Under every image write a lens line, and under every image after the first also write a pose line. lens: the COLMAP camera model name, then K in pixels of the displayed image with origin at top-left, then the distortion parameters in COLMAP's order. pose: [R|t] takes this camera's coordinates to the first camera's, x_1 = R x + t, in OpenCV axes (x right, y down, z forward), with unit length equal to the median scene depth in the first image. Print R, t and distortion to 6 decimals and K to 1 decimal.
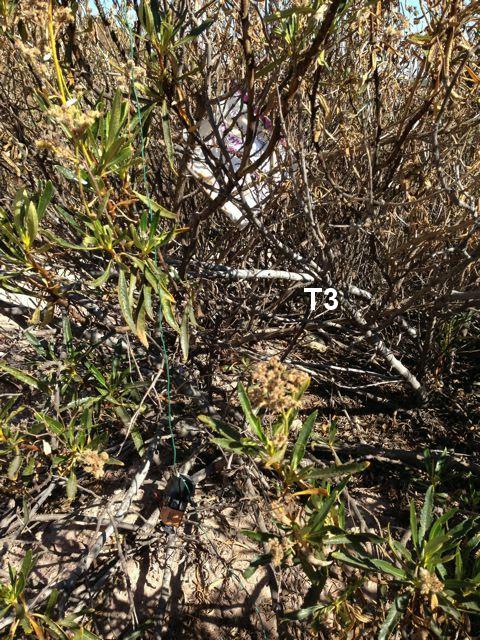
lens RADIAL K [[598.7, 0, 220.7], [0, 598.7, 319.5], [0, 0, 1]] dist [0.235877, -0.540301]
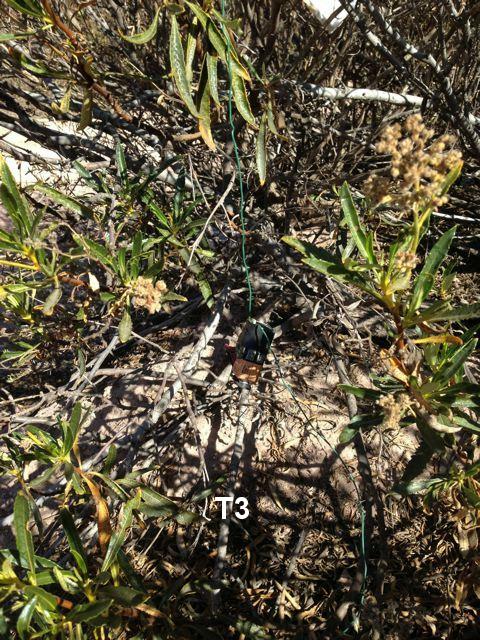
lens RADIAL K [[620.4, 0, 240.0], [0, 620.4, 320.0], [0, 0, 1]] dist [0.051388, 0.002929]
pose [[0.996519, 0.016271, -0.081765, -0.012188], [0.001628, 0.976784, 0.214220, 0.045126], [0.083353, -0.213608, 0.973357, 0.111338]]
